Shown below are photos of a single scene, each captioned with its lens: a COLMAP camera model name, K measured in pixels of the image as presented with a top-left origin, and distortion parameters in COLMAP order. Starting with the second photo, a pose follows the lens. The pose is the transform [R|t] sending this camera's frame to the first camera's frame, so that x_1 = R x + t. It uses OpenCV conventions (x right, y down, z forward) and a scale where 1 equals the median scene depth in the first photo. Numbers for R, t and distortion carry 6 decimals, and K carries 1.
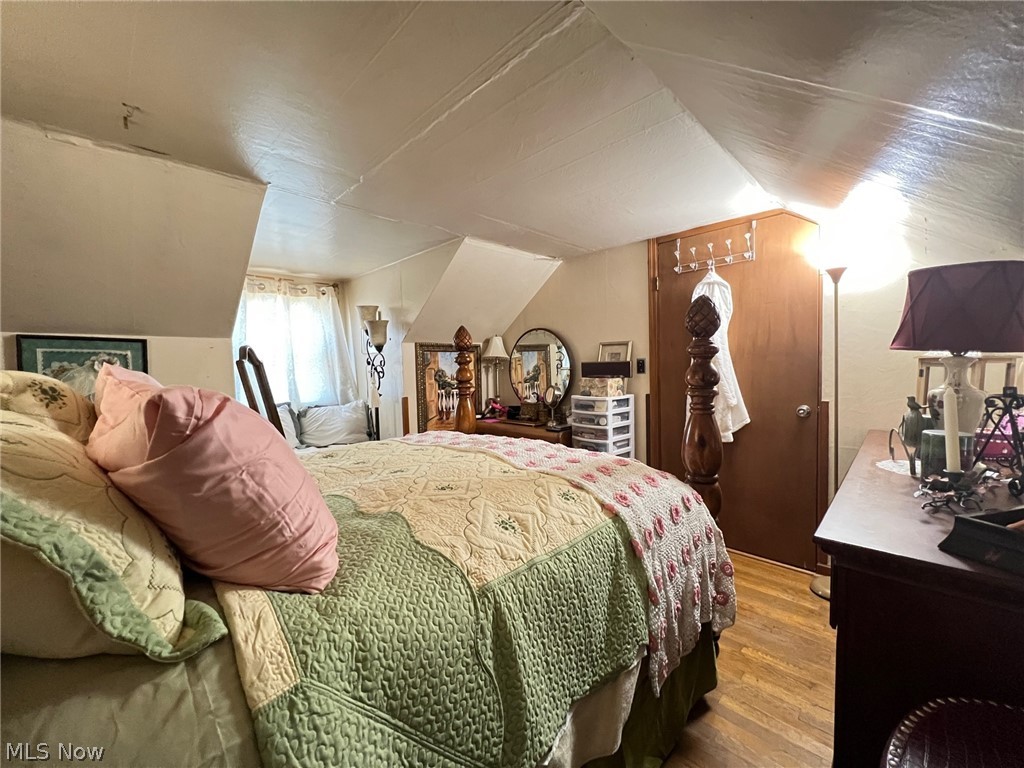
lens RADIAL K [[407.9, 0, 512.0], [0, 407.9, 384.0], [0, 0, 1]] dist [-0.000335, -0.000045]
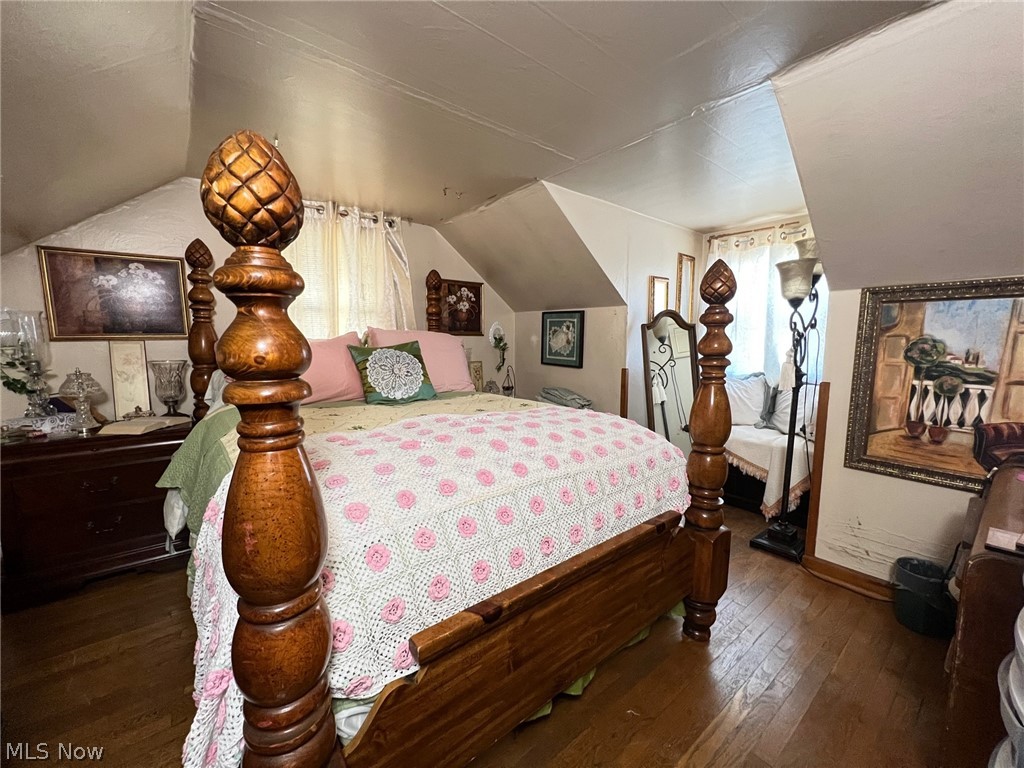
lens RADIAL K [[407.9, 0, 512.0], [0, 407.9, 384.0], [0, 0, 1]] dist [-0.000335, -0.000045]
pose [[-0.103175, 0.140316, -0.984716, 0.360593], [-0.040469, 0.988588, 0.145108, -0.032038], [0.993840, 0.054822, -0.096319, 0.560728]]
